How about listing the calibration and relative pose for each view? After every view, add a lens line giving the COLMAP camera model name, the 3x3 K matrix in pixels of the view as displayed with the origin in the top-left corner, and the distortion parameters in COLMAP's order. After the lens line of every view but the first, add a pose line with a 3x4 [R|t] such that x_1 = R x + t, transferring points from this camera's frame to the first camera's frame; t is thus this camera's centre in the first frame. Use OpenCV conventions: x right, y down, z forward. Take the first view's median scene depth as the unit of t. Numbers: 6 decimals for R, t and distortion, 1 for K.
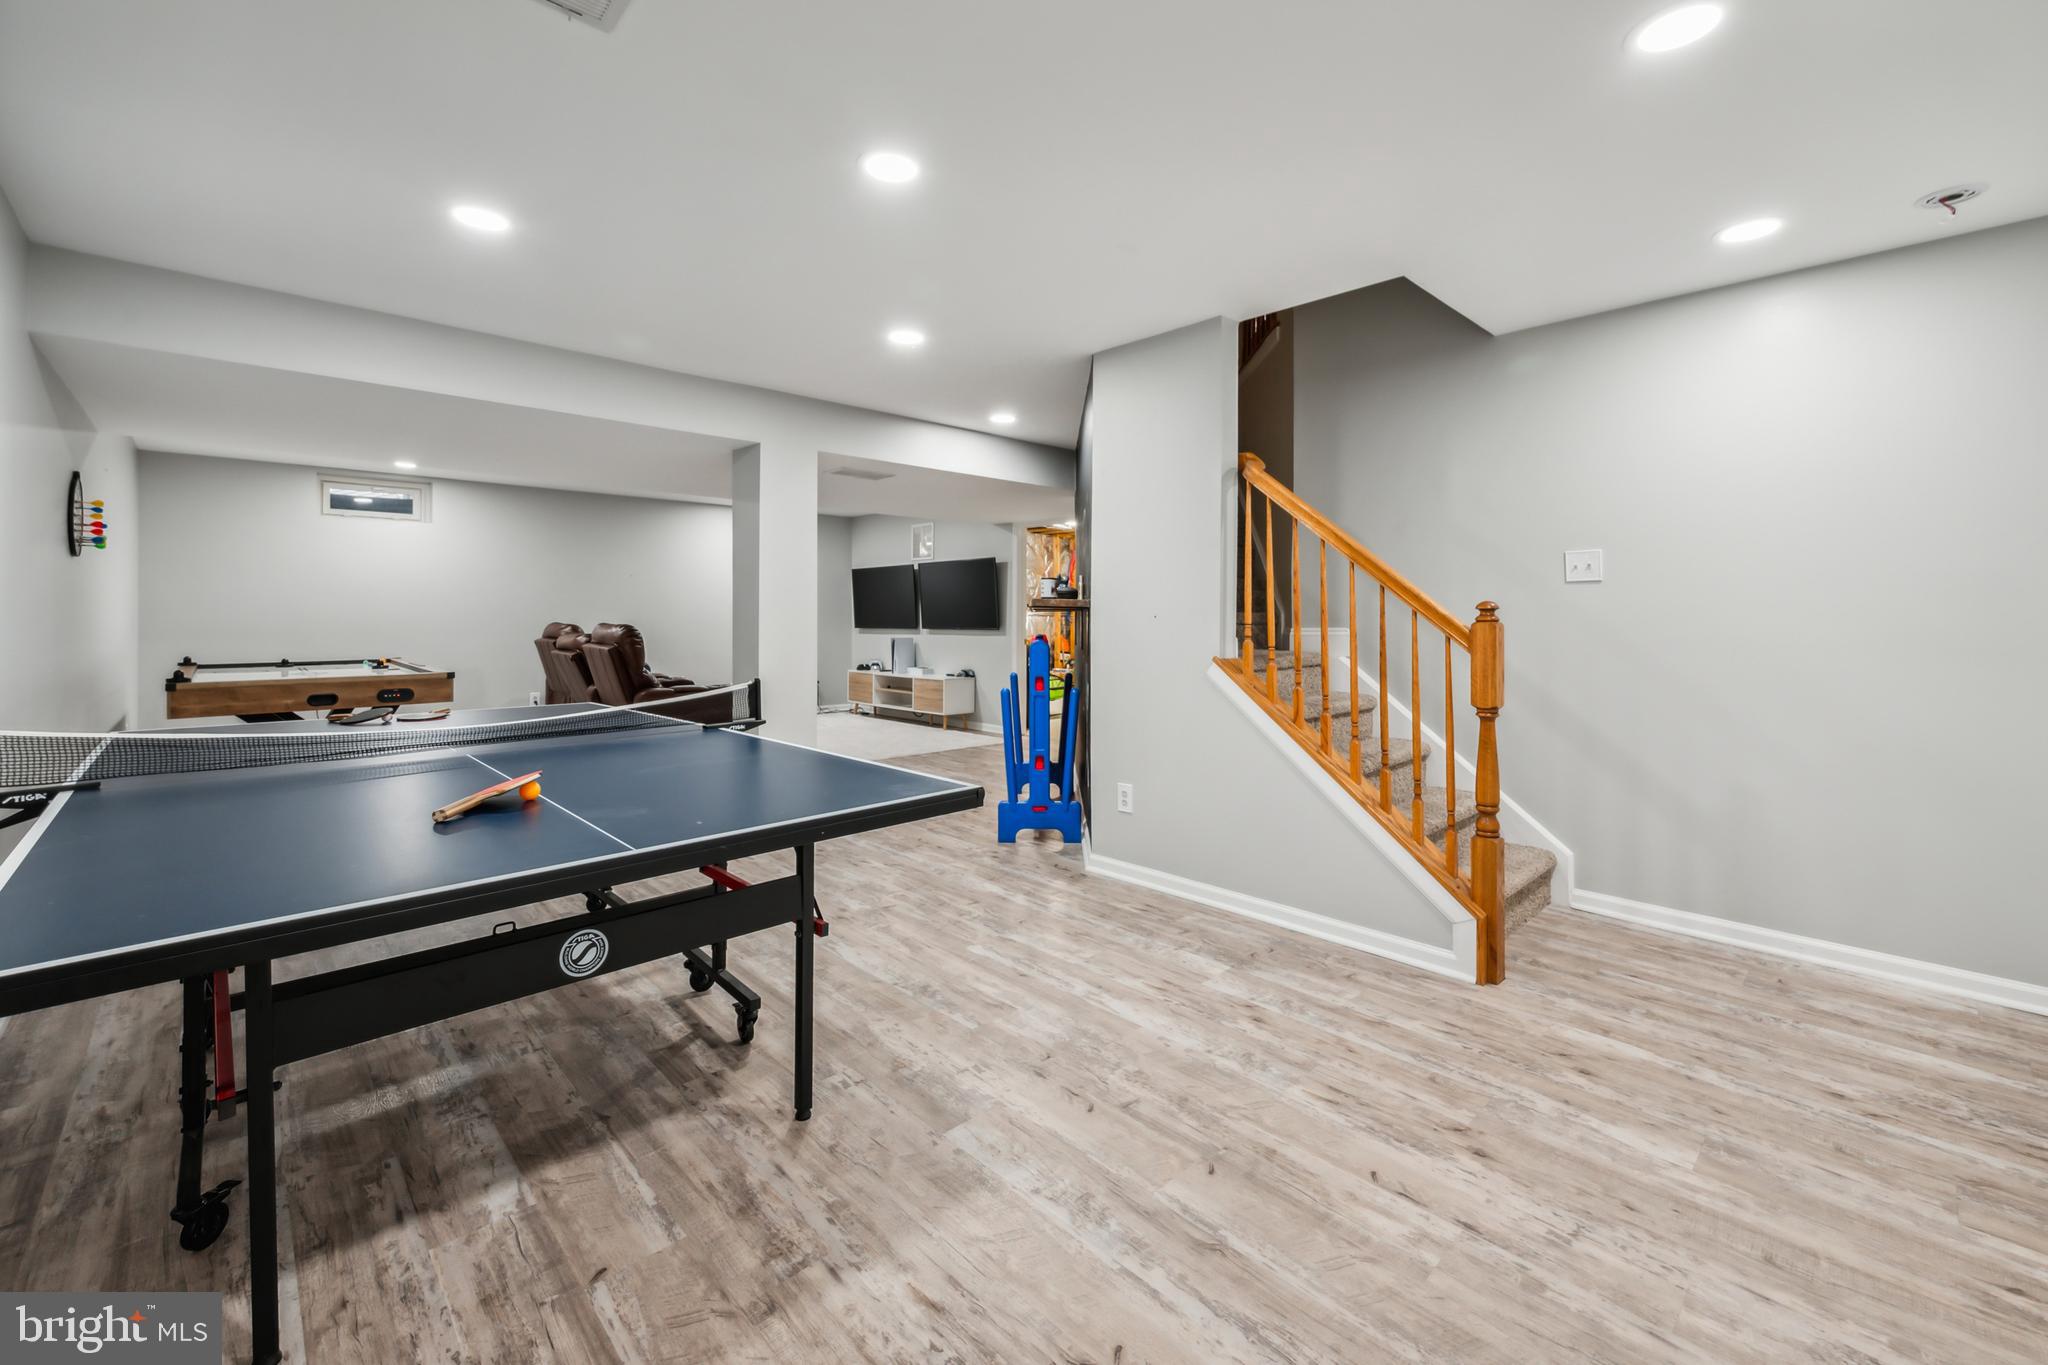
lens RADIAL K [[855.9, 0, 1060.0], [0, 855.9, 610.9], [0, 0, 1]] dist [0.002575, 0.000361]
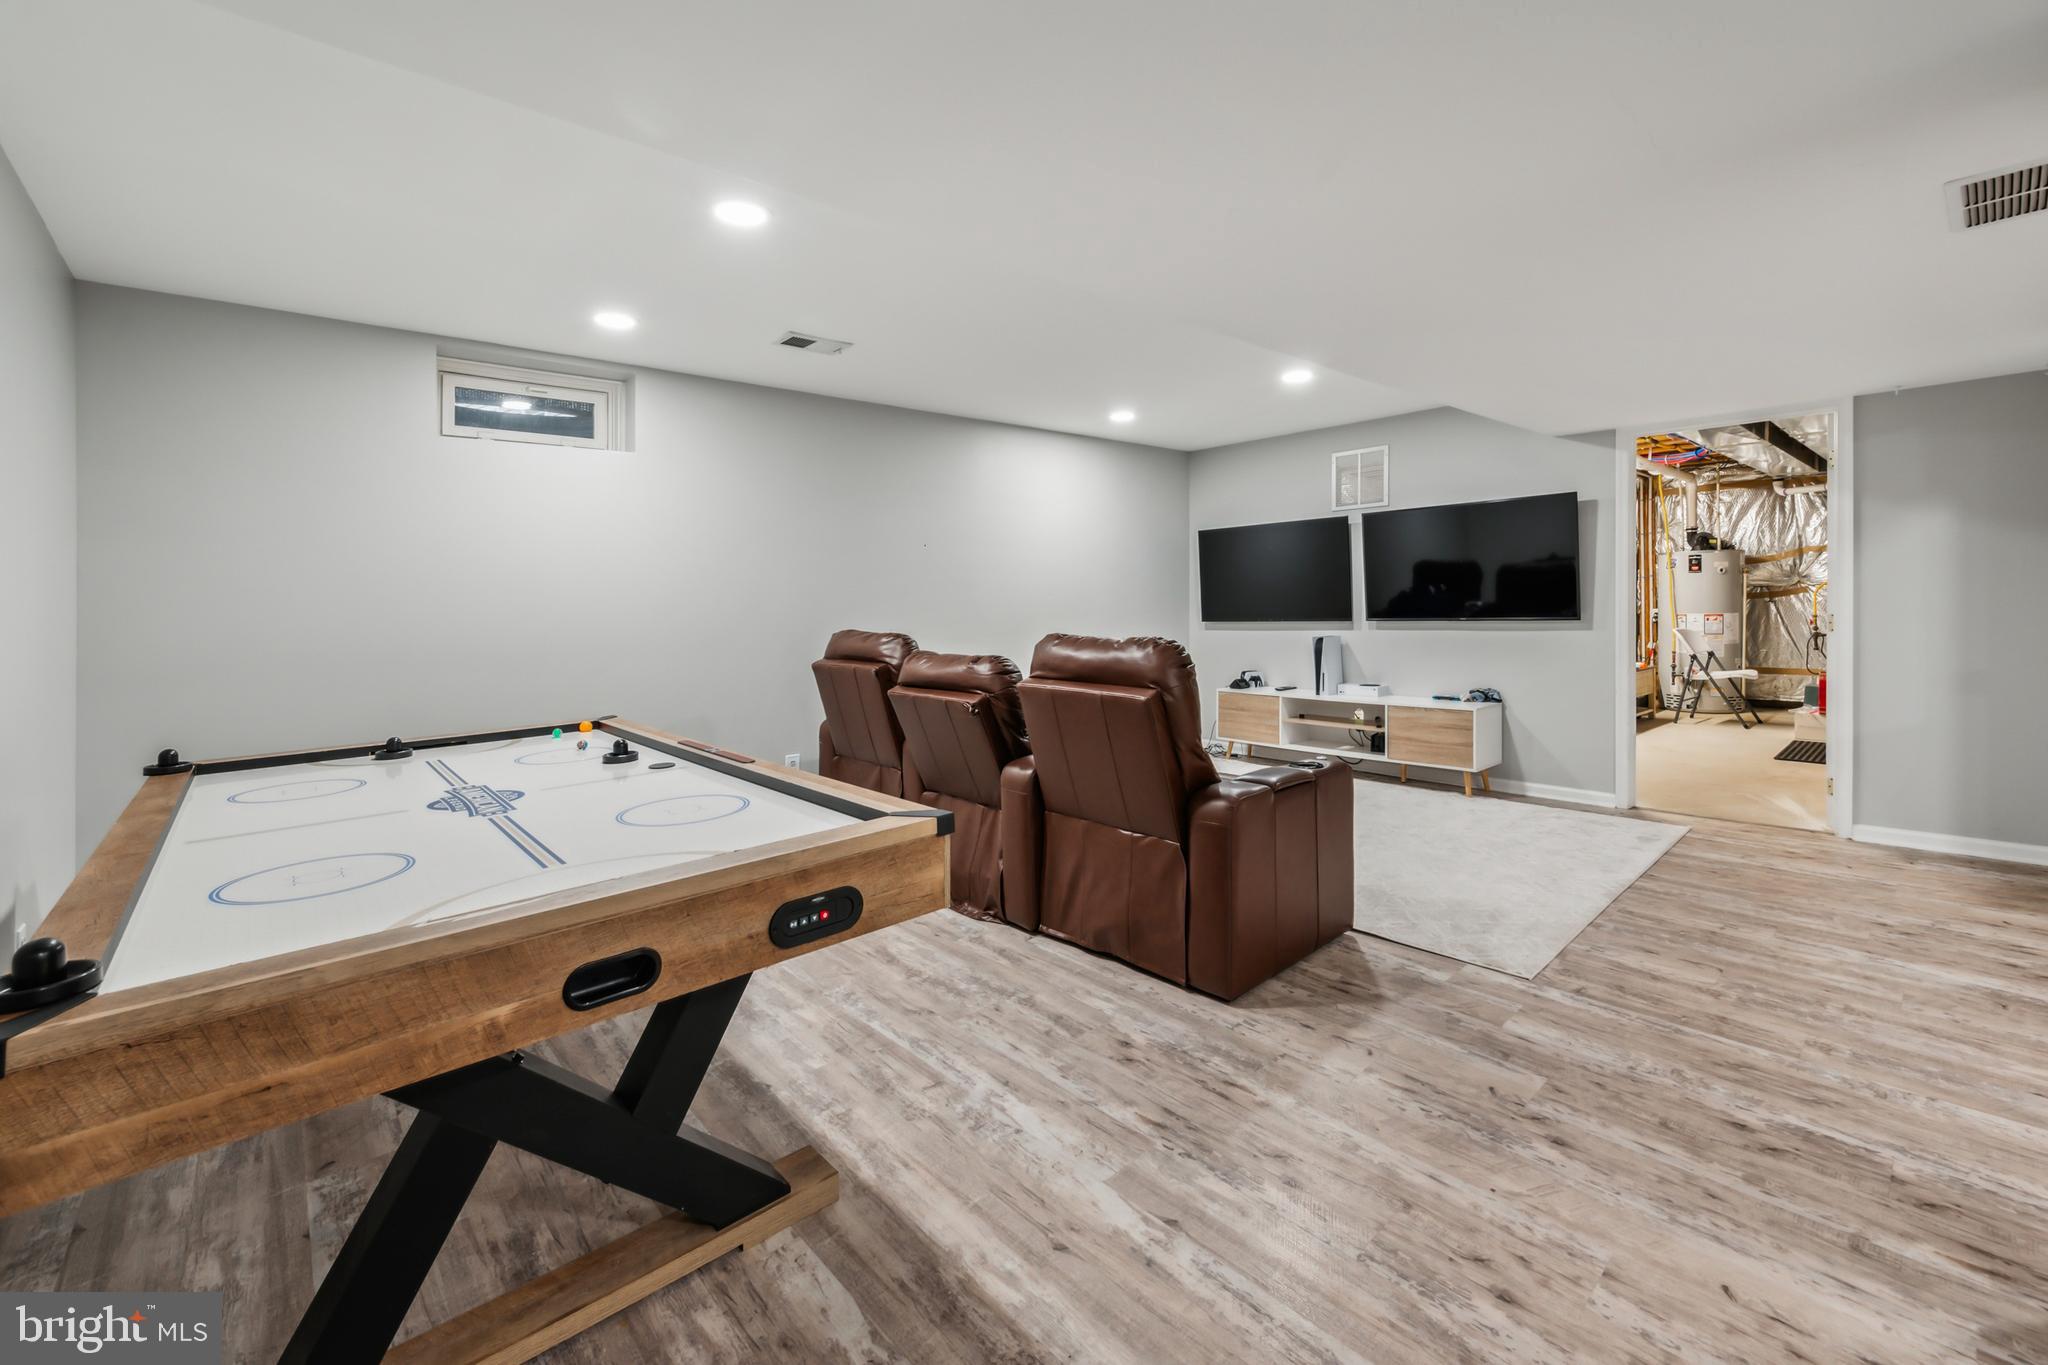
lens RADIAL K [[844.3, 0, 1033.9], [0, 844.3, 663.3], [0, 0, 1]] dist [0.000847, -0.000059]
pose [[0.997609, -0.015995, -0.067234, -0.210579], [0.021079, 0.996916, 0.075598, -0.000198], [0.065817, -0.076835, 0.994869, 0.224865]]
